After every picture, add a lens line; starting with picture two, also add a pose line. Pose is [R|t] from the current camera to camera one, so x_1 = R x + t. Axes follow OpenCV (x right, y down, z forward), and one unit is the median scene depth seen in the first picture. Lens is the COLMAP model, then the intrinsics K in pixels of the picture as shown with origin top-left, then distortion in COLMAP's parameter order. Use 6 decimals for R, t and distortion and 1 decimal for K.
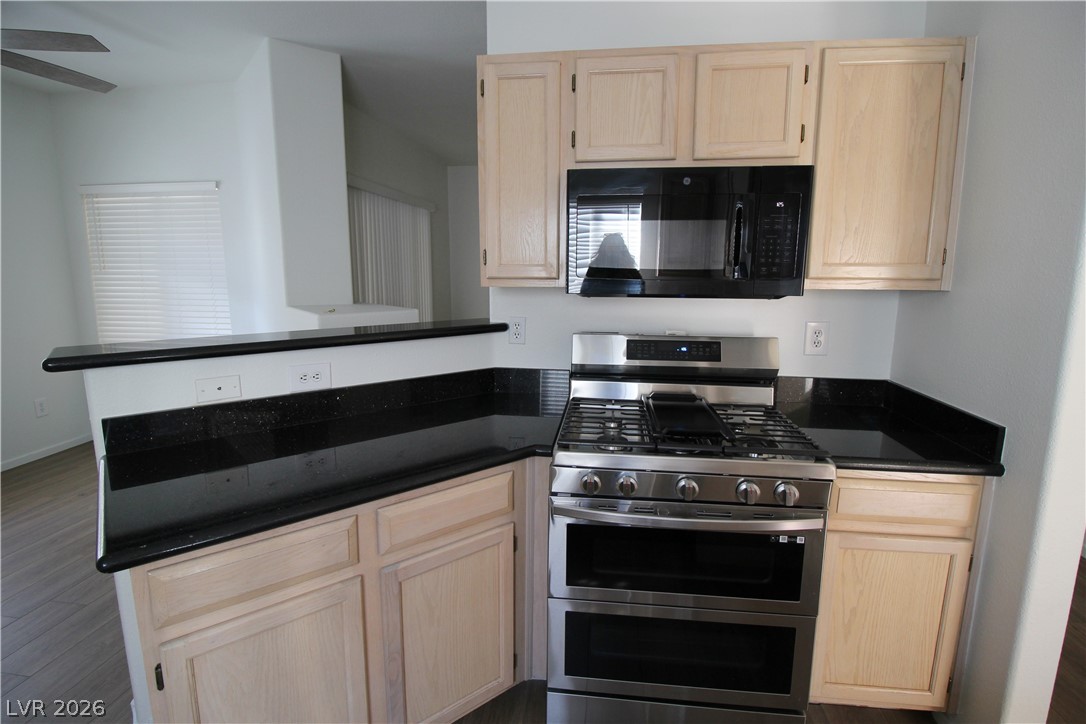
lens RADIAL K [[518.3, 0, 550.0], [0, 518.3, 360.2], [0, 0, 1]] dist [-0.012546, -0.005306]
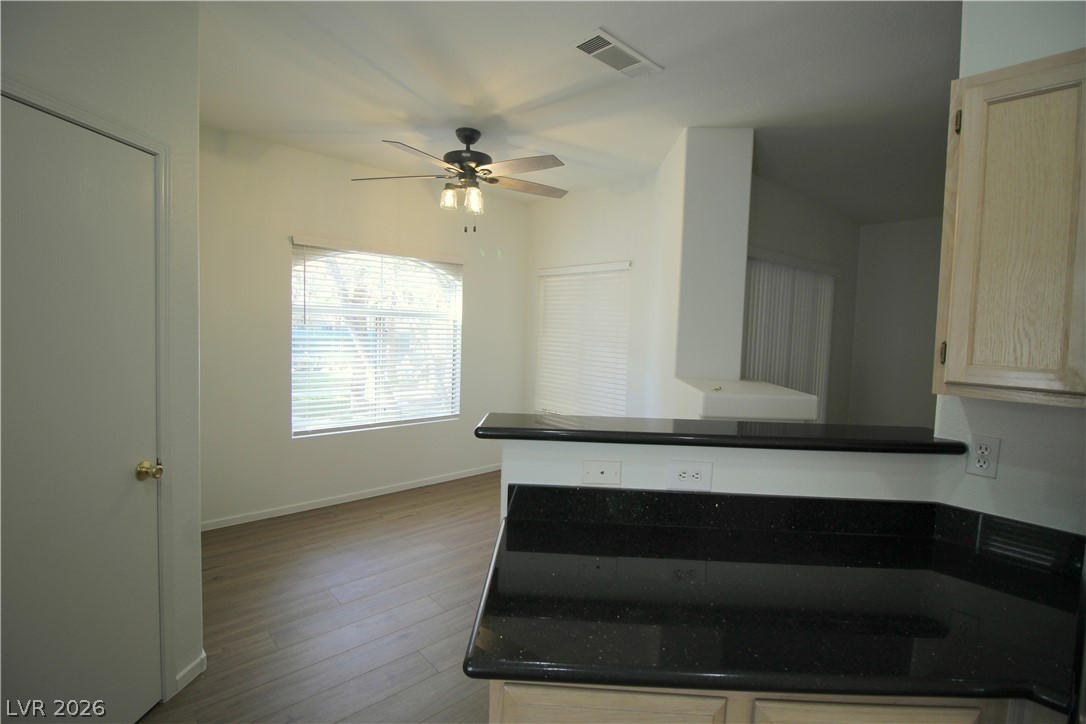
lens RADIAL K [[518.3, 0, 546.0], [0, 518.3, 366.9], [0, 0, 1]] dist [-0.012546, -0.005306]
pose [[0.754511, 0.065633, -0.652997, -0.075655], [-0.136292, 0.988965, -0.058079, -0.066142], [0.641979, 0.132820, 0.755130, 0.132116]]
